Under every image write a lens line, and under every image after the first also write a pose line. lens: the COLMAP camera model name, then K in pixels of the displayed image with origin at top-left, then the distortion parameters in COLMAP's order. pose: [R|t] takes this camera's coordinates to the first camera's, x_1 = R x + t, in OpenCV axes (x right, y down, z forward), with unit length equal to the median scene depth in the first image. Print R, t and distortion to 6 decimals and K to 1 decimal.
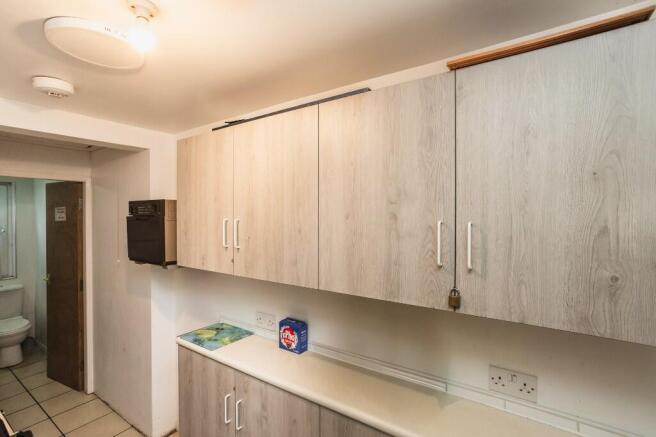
lens RADIAL K [[315.2, 0, 328.0], [0, 315.2, 218.5], [0, 0, 1]] dist [-0.013146, 0.000103]
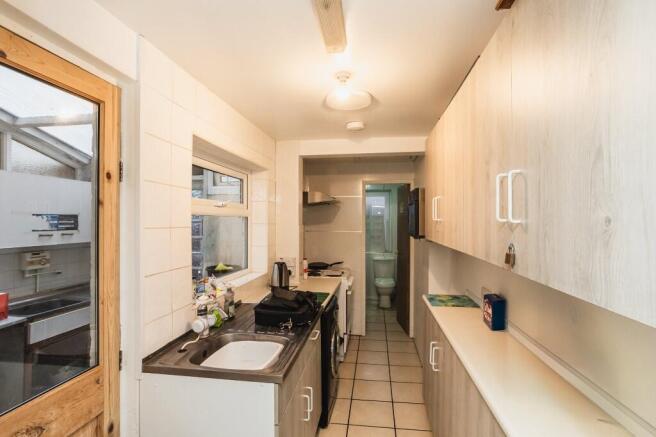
lens RADIAL K [[312.2, 0, 328.0], [0, 312.2, 218.5], [0, 0, 1]] dist [-0.045878, 0.000154]
pose [[0.464376, 0.001120, -0.885637, 0.873129], [-0.008363, 0.999960, -0.003121, 0.140867], [0.885599, 0.008855, 0.464367, 0.111801]]
